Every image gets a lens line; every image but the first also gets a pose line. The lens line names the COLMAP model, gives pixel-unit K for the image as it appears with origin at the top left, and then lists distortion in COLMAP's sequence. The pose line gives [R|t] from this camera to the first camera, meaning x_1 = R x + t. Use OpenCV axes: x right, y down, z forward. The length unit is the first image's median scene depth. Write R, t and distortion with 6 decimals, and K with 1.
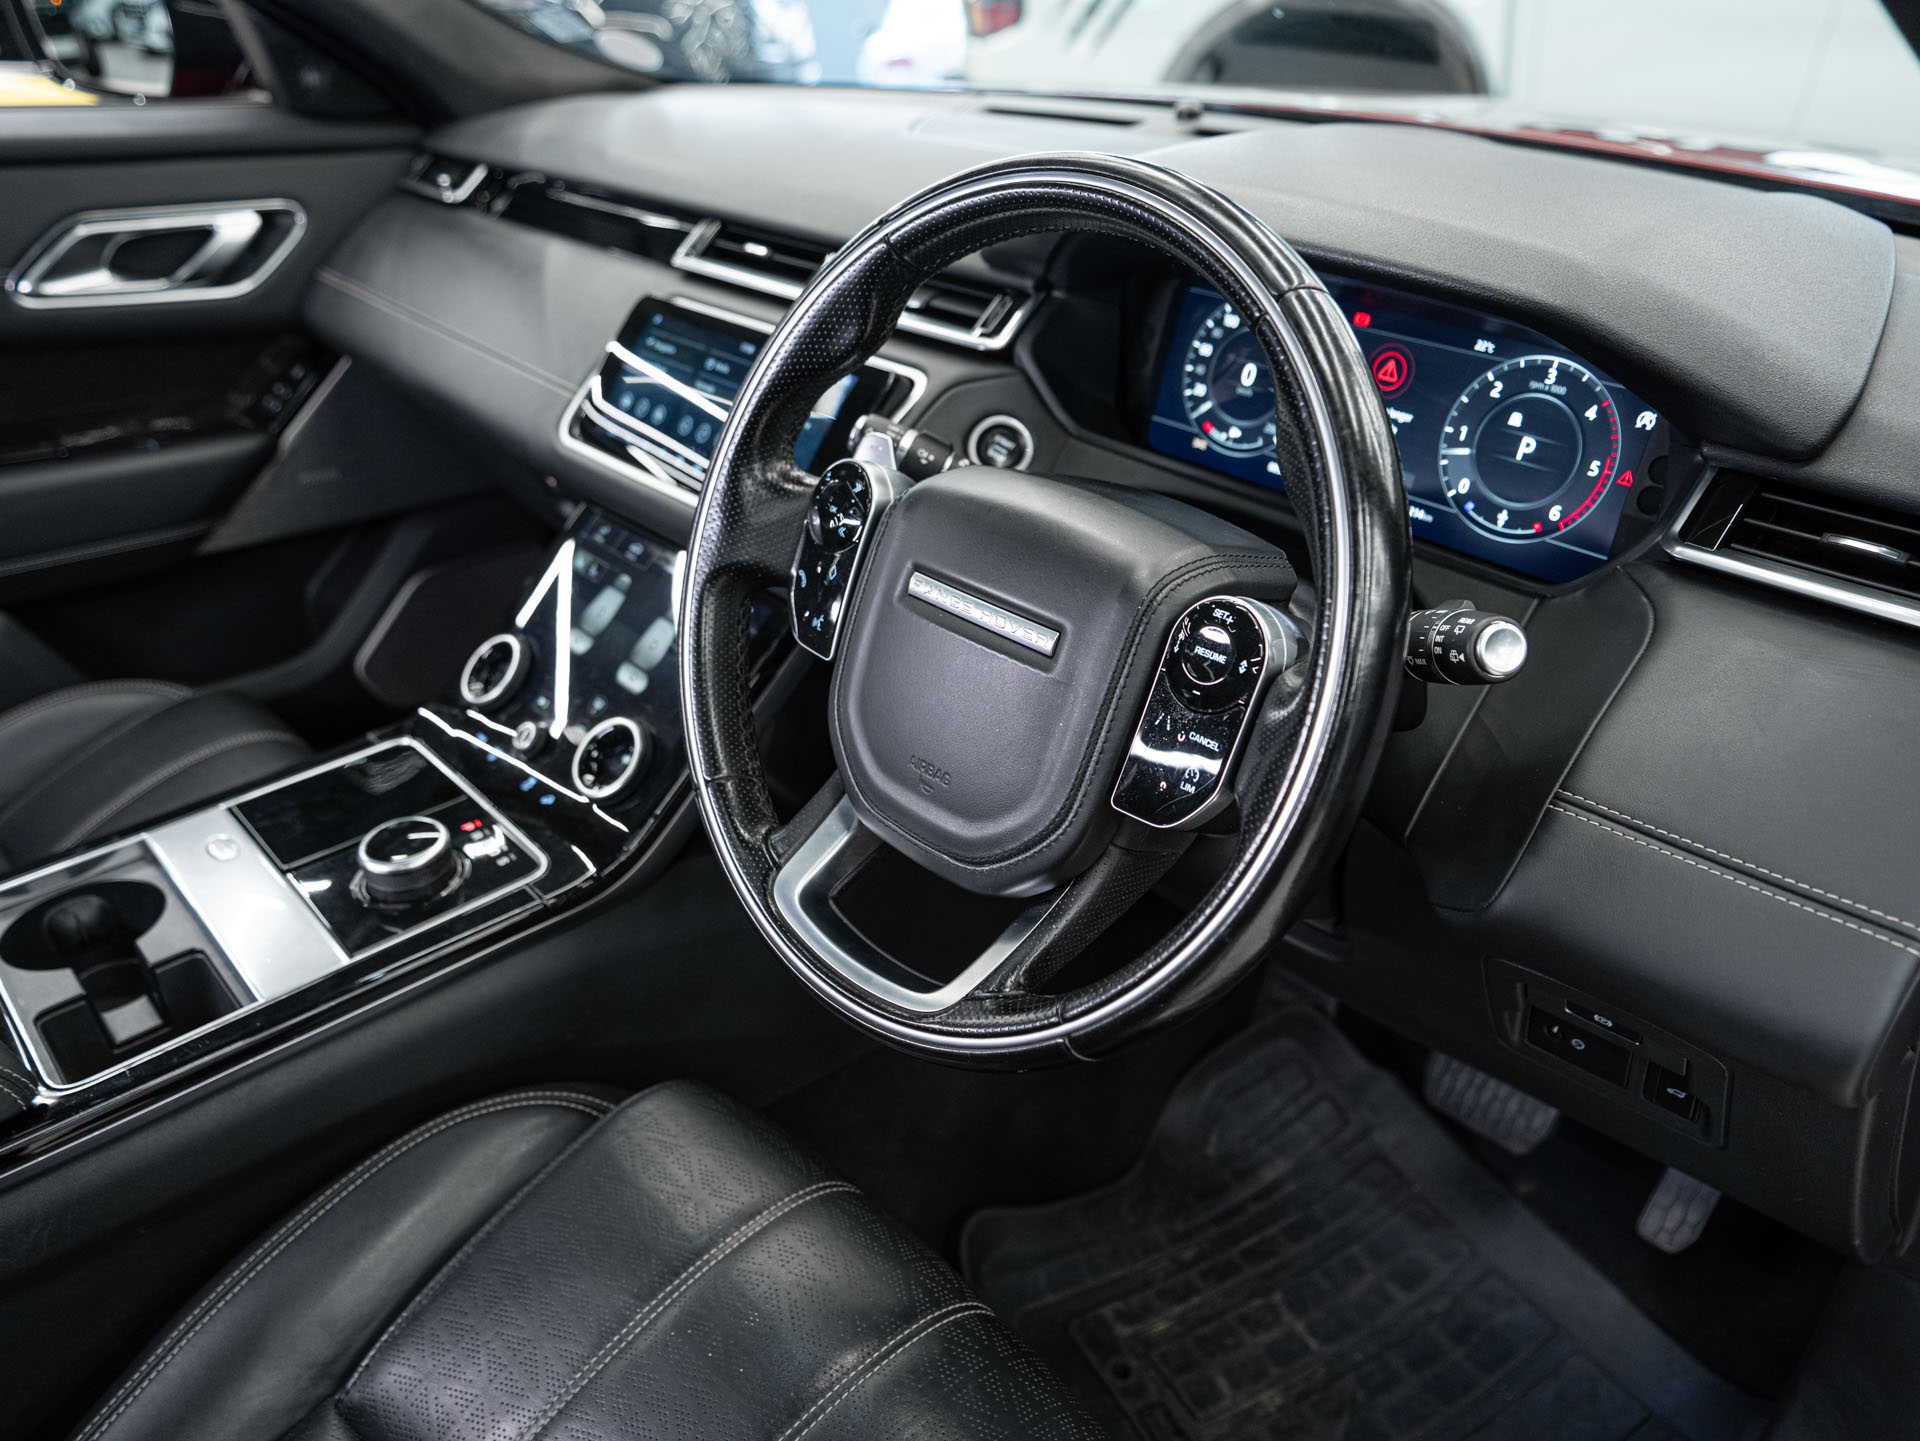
lens RADIAL K [[1443.6, 0, 959.1], [0, 1443.6, 719.6], [0, 0, 1]] dist [-0.028333, 0.067527]
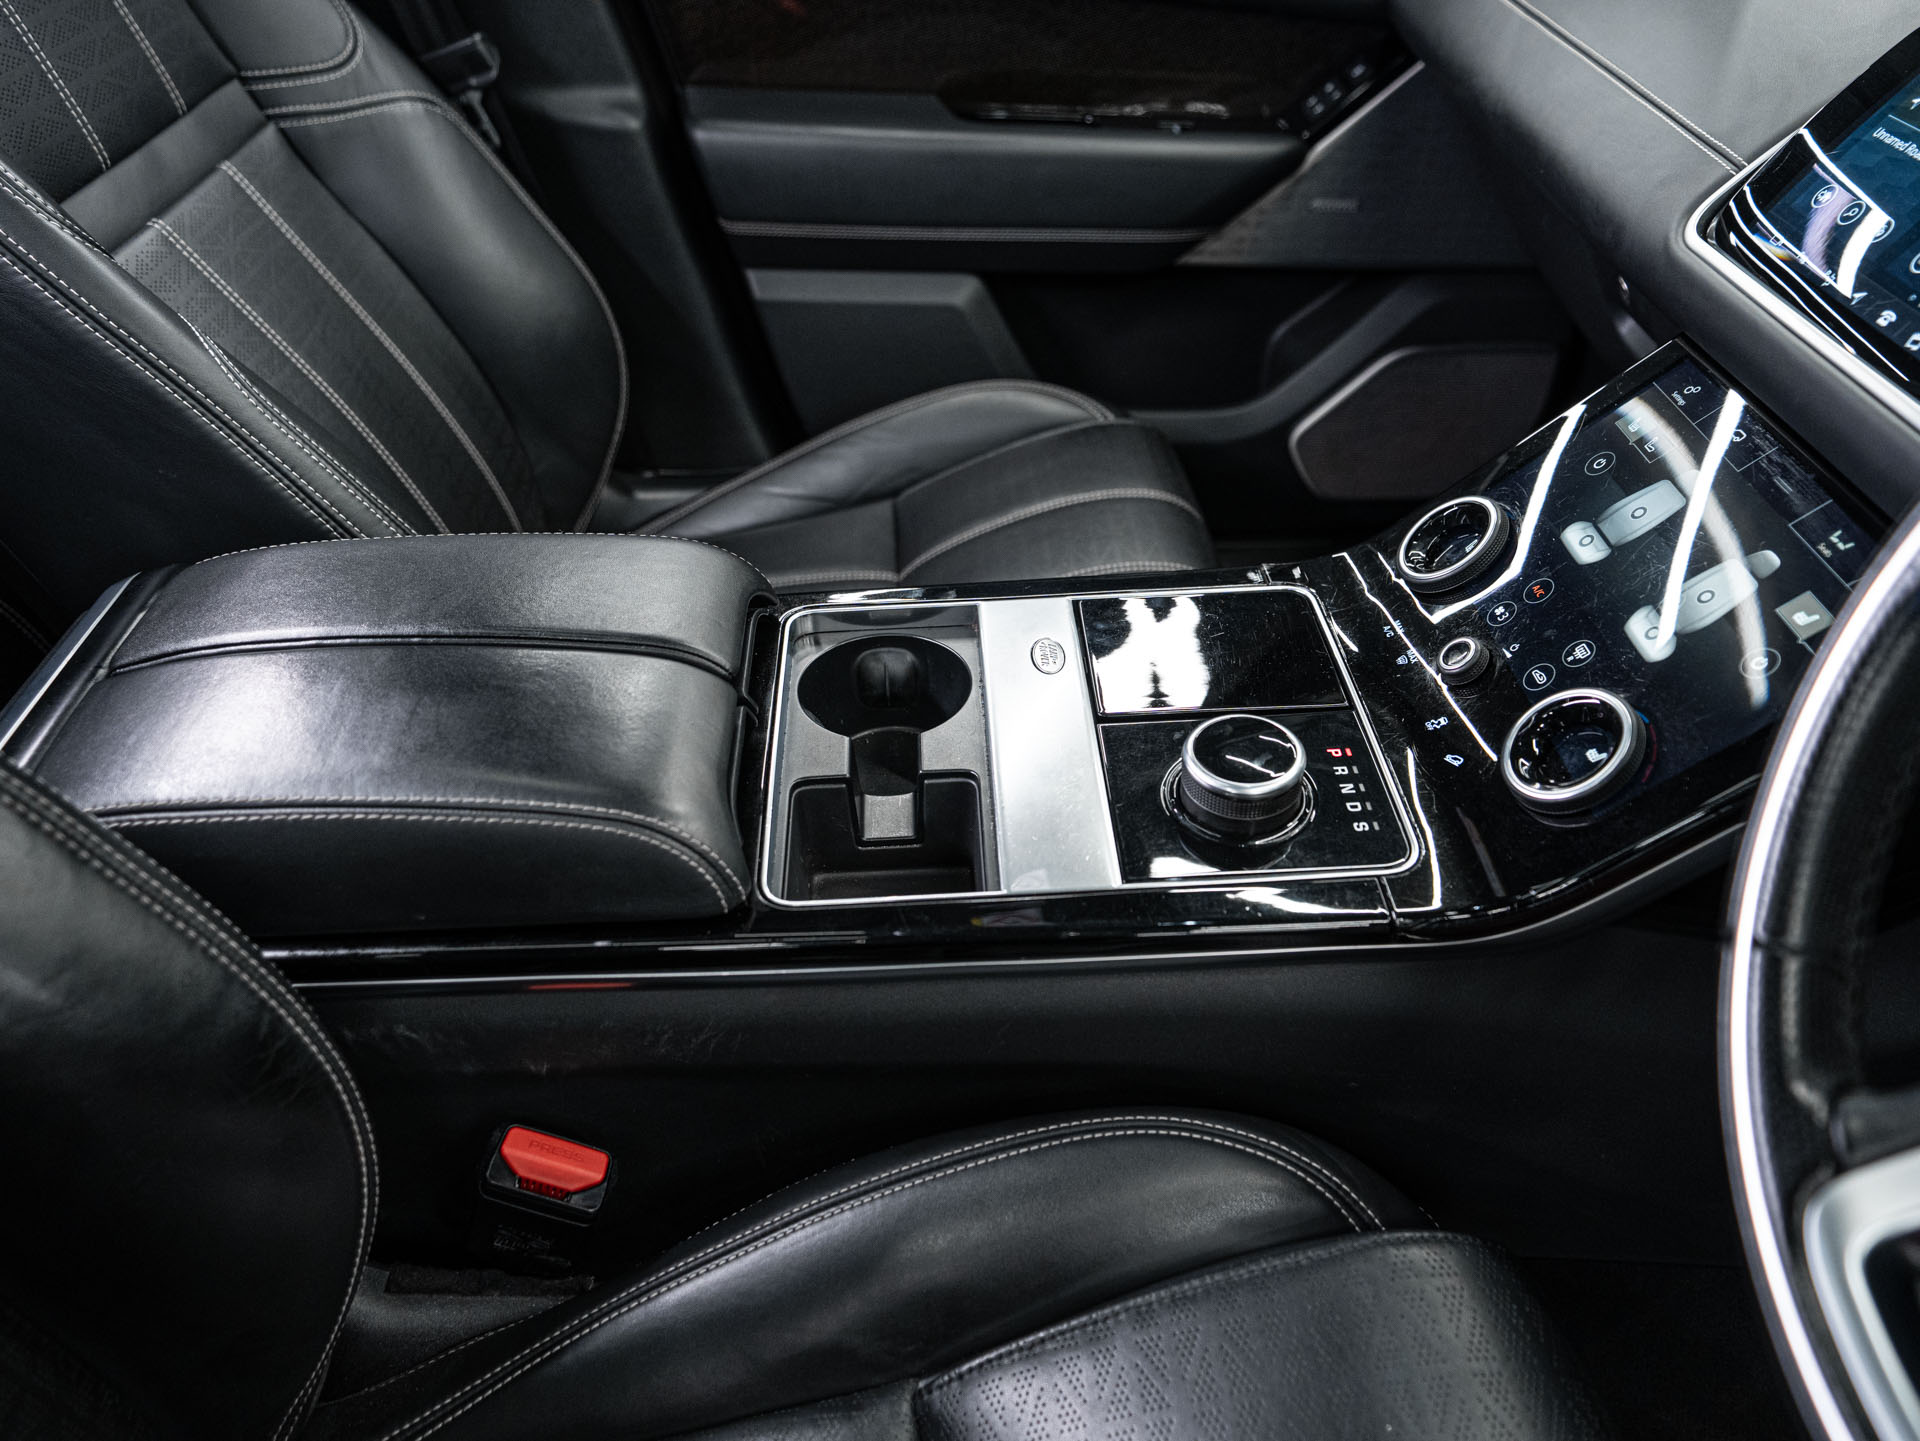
lens RADIAL K [[1431.6, 0, 973.7], [0, 1431.6, 714.2], [0, 0, 1]] dist [0.010357, 0.004036]
pose [[0.776024, 0.392139, -0.493977, -0.140665], [-0.309566, 0.919203, 0.243381, -0.062720], [0.549504, -0.035952, 0.834717, 0.319685]]
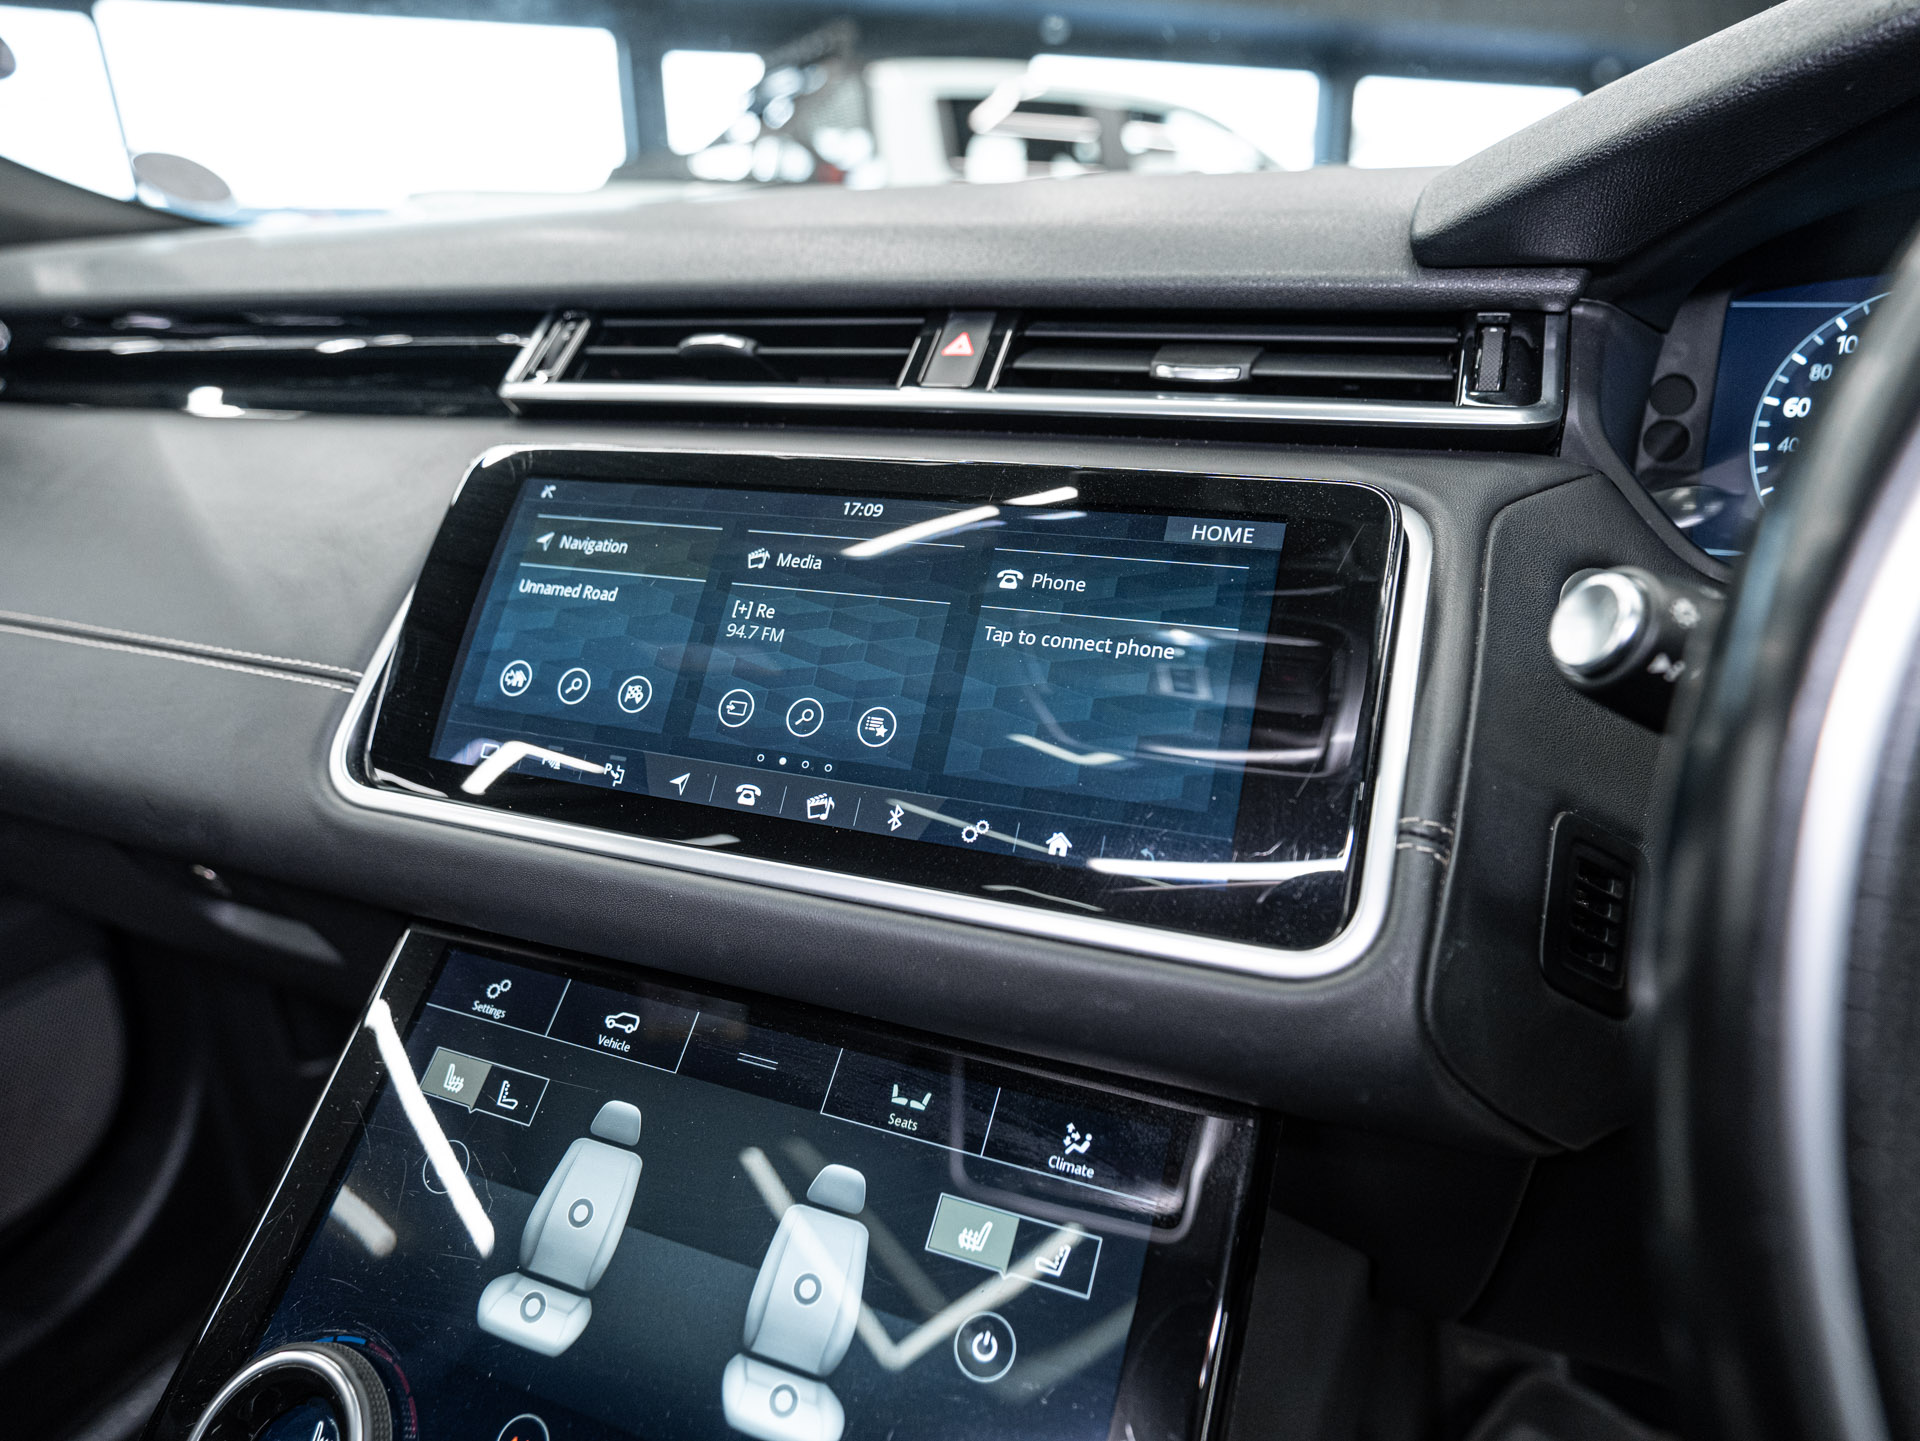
lens RADIAL K [[1208.2, 0, 956.5], [0, 1208.2, 742.9], [0, 0, 1]] dist [-0.047664, 0.044806]
pose [[0.897886, -0.164593, 0.408301, -0.304016], [0.220184, 0.971038, -0.092760, -0.163869], [-0.381208, 0.173189, 0.908122, 0.738227]]
